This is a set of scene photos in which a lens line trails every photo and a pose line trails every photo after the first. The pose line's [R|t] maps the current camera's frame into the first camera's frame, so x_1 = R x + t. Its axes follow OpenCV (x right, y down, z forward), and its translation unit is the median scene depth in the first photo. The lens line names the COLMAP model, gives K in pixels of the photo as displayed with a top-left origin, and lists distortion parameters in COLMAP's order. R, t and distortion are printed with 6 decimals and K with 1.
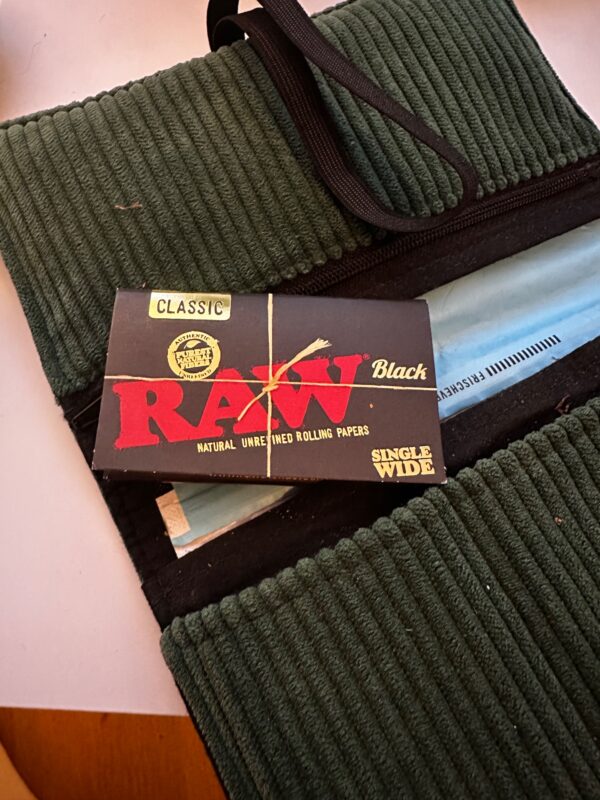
lens RADIAL K [[653.8, 0, 300.0], [0, 653.8, 400.0], [0, 0, 1]] dist [-0.001264, 0.006096]
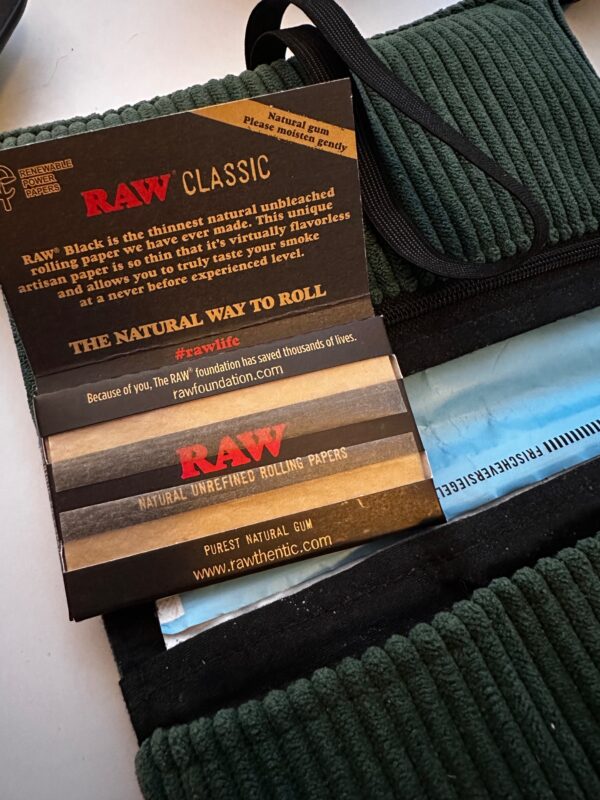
lens RADIAL K [[653.8, 0, 300.0], [0, 653.8, 400.0], [0, 0, 1]] dist [-0.001264, 0.006096]
pose [[0.997469, 0.071066, -0.002047, -0.040407], [-0.071063, 0.995714, -0.059184, -0.035302], [-0.002168, 0.059180, 0.998245, 0.163916]]
